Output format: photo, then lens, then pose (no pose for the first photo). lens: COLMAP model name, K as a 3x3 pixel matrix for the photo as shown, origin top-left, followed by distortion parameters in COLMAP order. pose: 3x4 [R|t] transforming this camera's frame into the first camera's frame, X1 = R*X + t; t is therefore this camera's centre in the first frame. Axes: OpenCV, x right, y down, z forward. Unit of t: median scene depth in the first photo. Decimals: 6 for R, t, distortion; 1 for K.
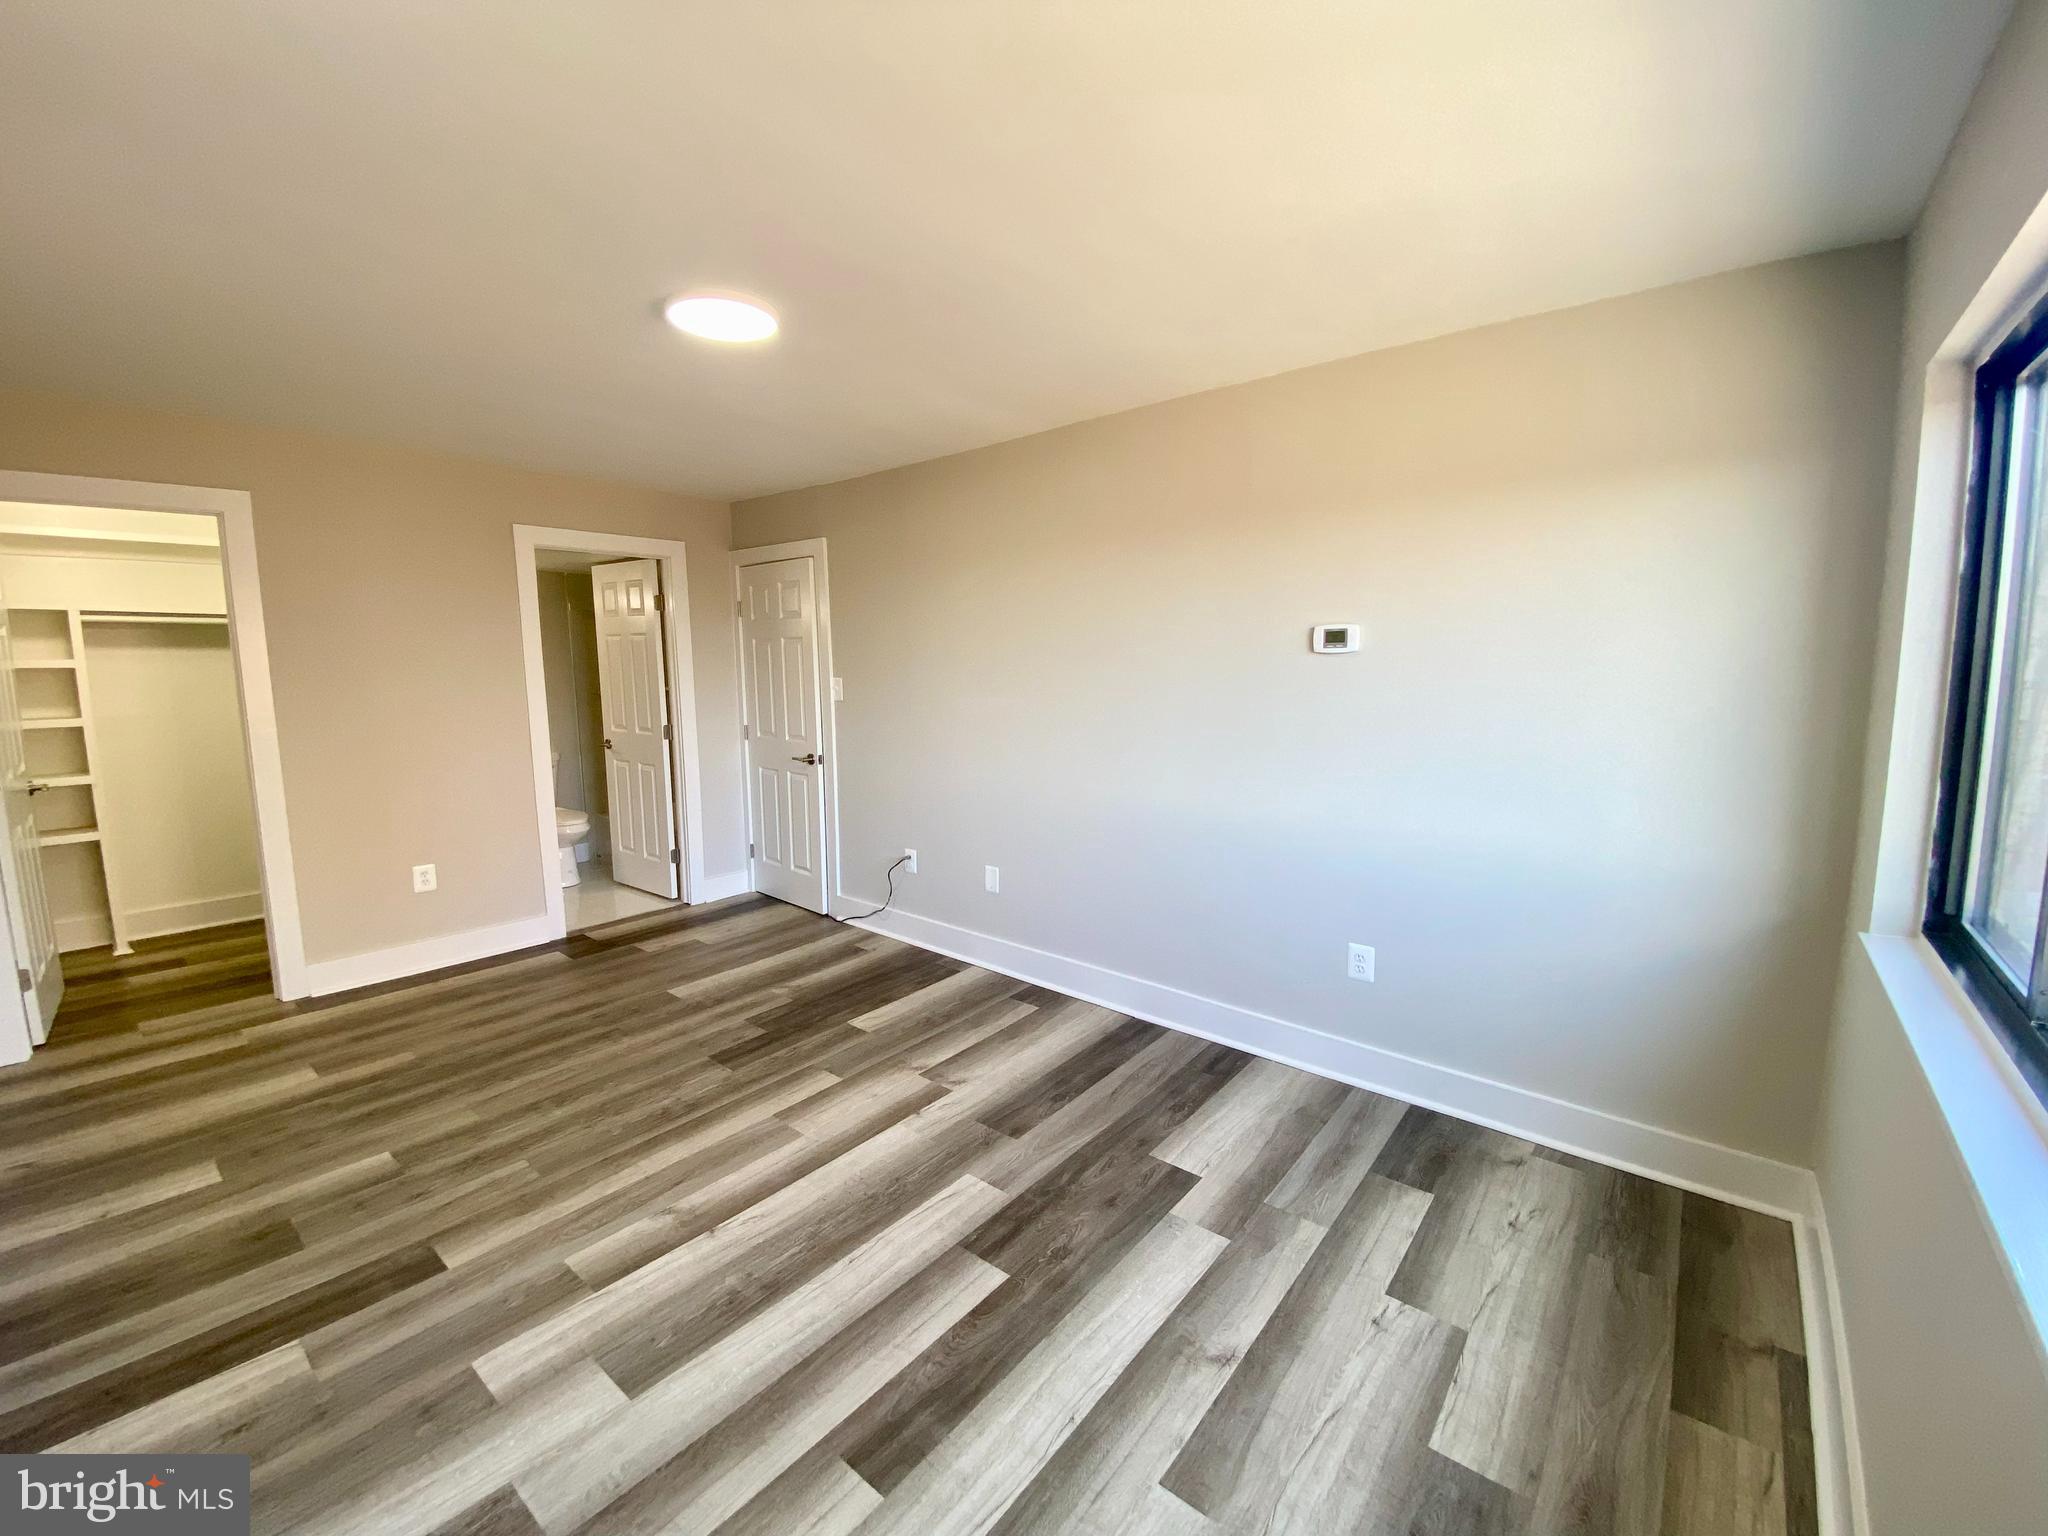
lens RADIAL K [[841.8, 0, 1014.6], [0, 841.8, 755.4], [0, 0, 1]] dist [0.022596, -0.019924]
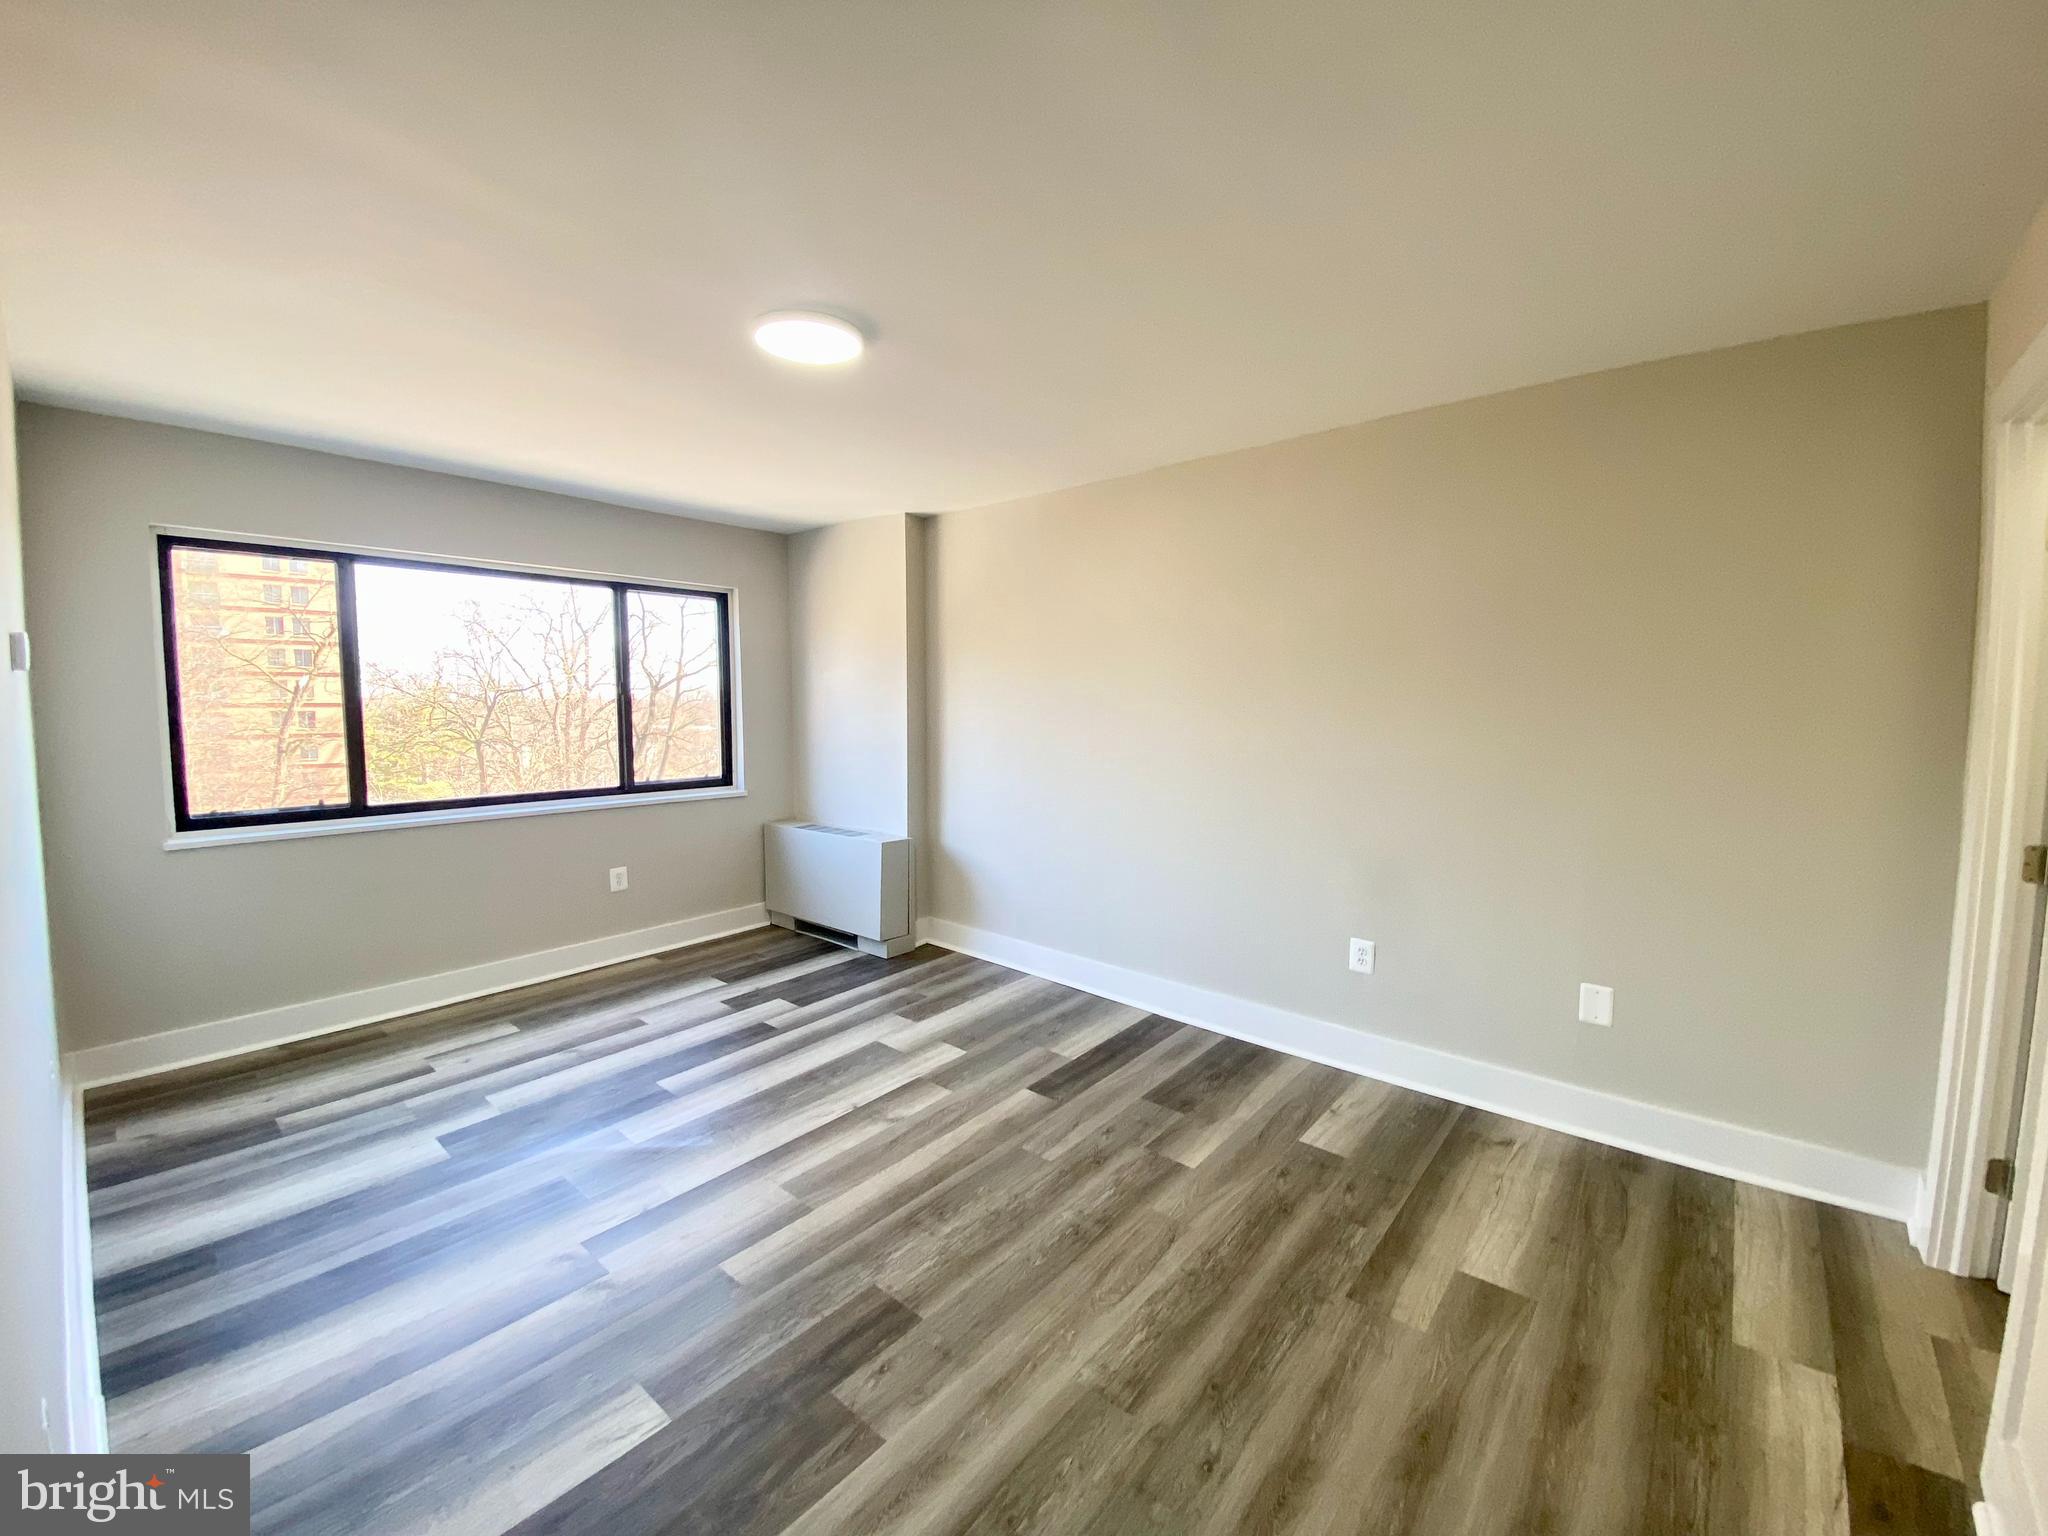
lens RADIAL K [[823.1, 0, 1018.8], [0, 823.1, 768.9], [0, 0, 1]] dist [0.032847, -0.025901]
pose [[-0.999887, 0.003203, 0.014685, -0.530688], [0.006128, 0.979012, 0.203710, -0.190891], [-0.013724, 0.203777, -0.978921, 1.807439]]
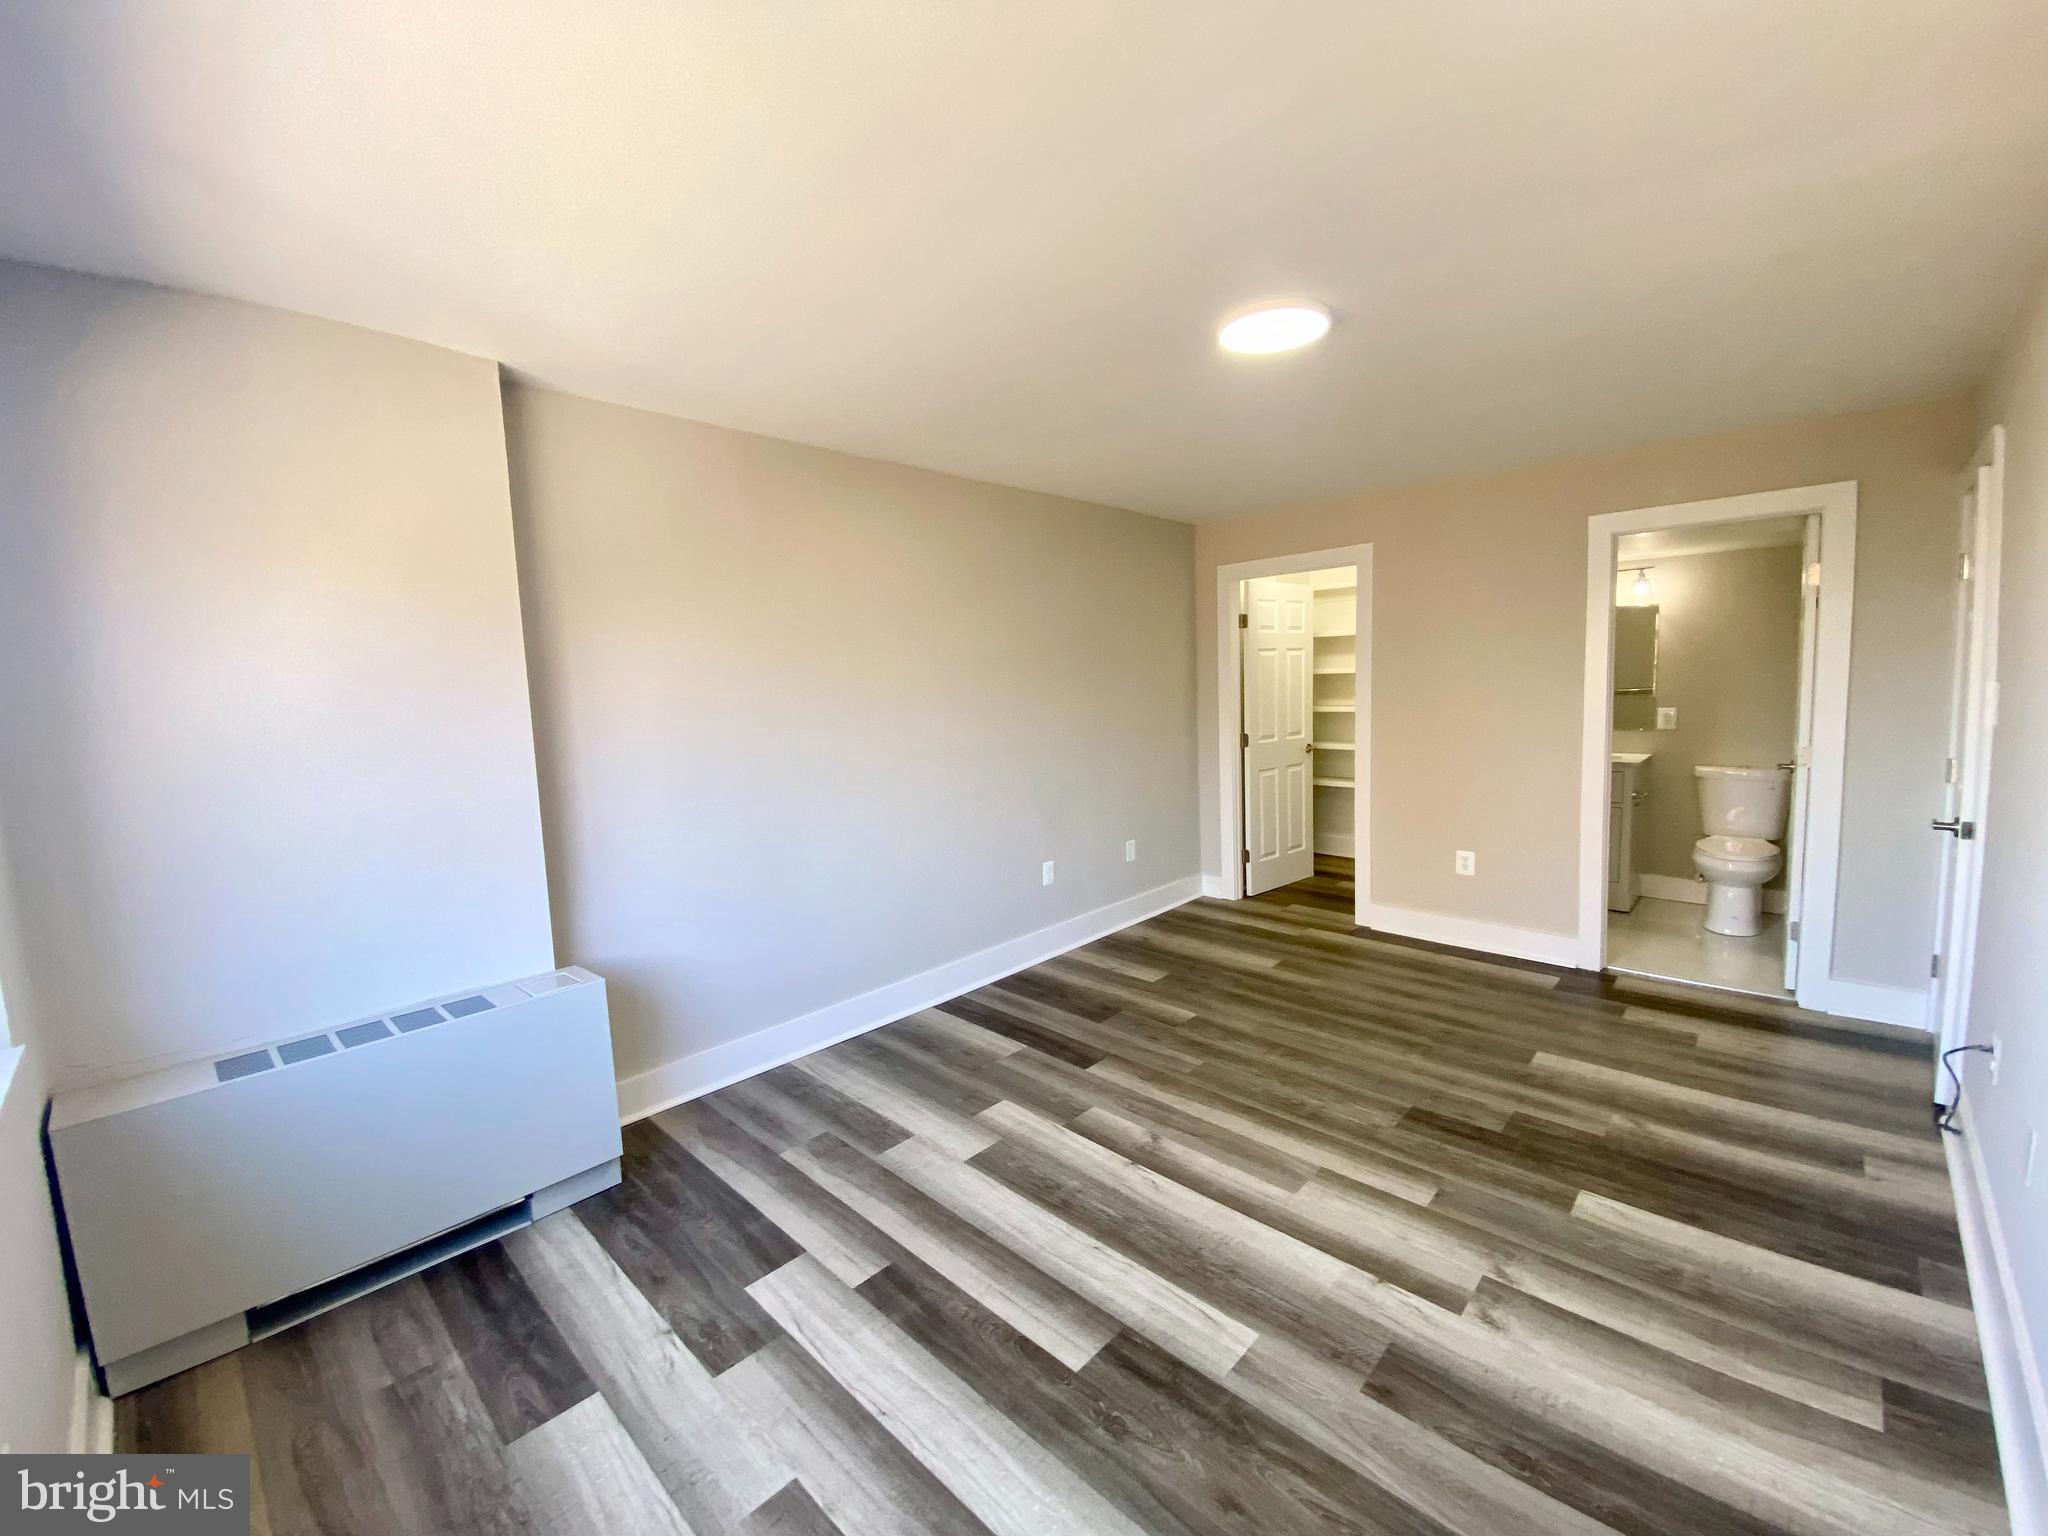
lens RADIAL K [[823.1, 0, 1018.8], [0, 823.1, 768.9], [0, 0, 1]] dist [0.032847, -0.025901]
pose [[-0.067772, 0.117026, -0.990814, 0.609168], [-0.085229, 0.988788, 0.122617, -0.091119], [0.994054, 0.092756, -0.057038, 0.713055]]
